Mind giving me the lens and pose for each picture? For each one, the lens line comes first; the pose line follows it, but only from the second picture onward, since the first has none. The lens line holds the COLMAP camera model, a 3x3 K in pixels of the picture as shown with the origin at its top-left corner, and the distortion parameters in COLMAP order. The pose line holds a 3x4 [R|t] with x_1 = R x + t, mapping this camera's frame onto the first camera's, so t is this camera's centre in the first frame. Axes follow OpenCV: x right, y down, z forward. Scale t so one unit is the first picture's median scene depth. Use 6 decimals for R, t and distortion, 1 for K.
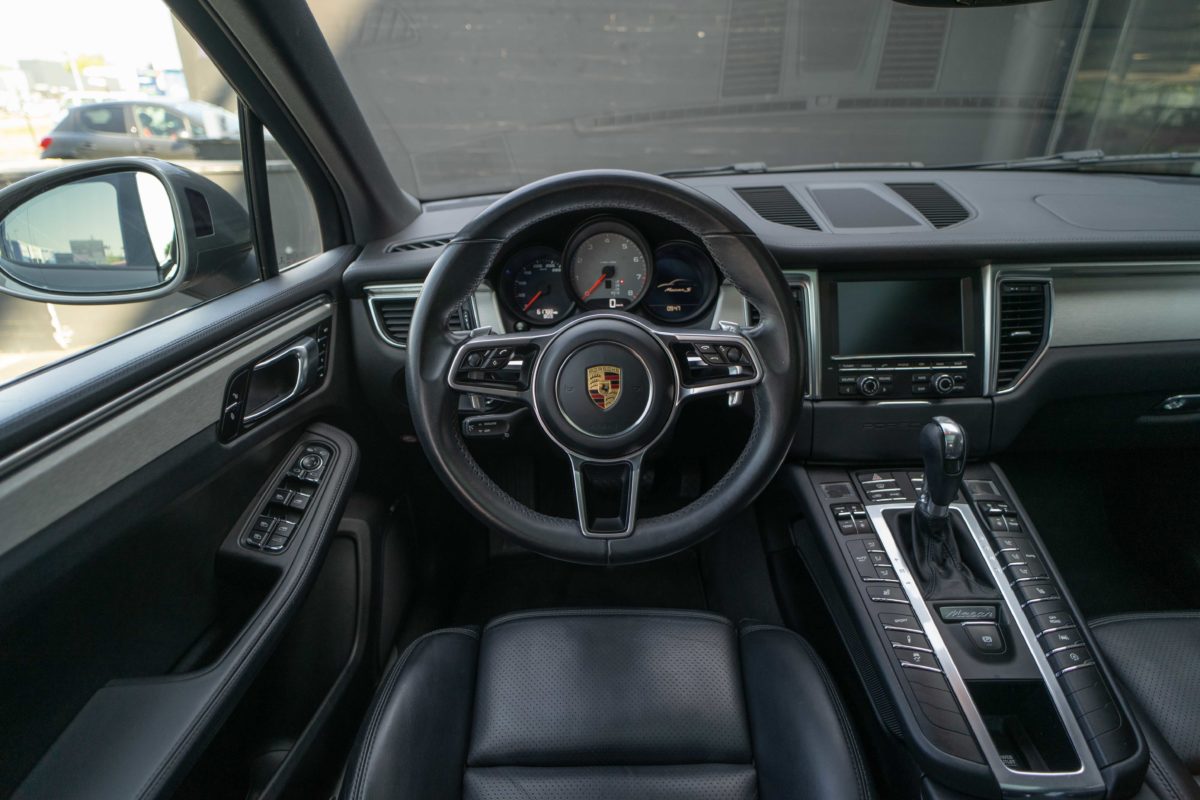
lens RADIAL K [[648.8, 0, 594.3], [0, 648.8, 397.9], [0, 0, 1]] dist [-0.001067, -0.002100]
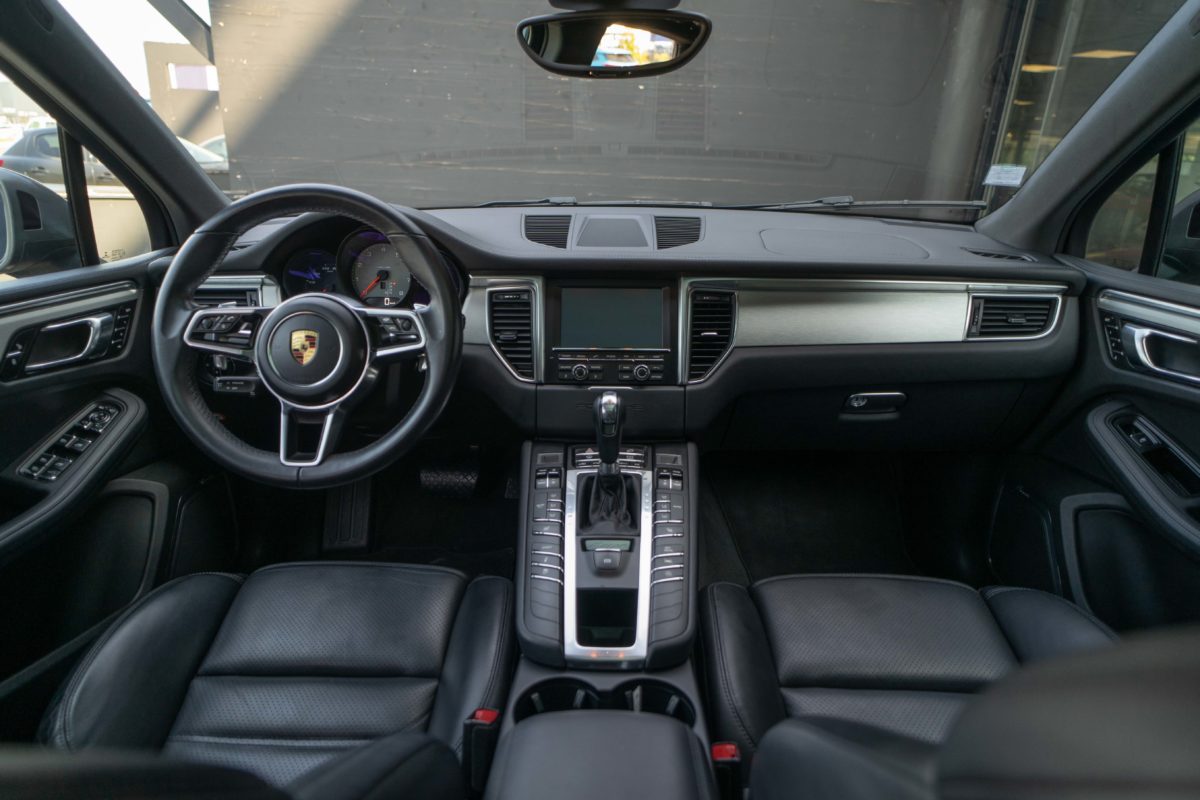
lens RADIAL K [[701.8, 0, 593.4], [0, 701.8, 378.4], [0, 0, 1]] dist [-0.001379, -0.001087]
pose [[0.999280, 0.034166, 0.016474, 0.424158], [-0.032134, 0.993312, -0.110899, 0.135442], [-0.020153, 0.110290, 0.993695, -0.291877]]
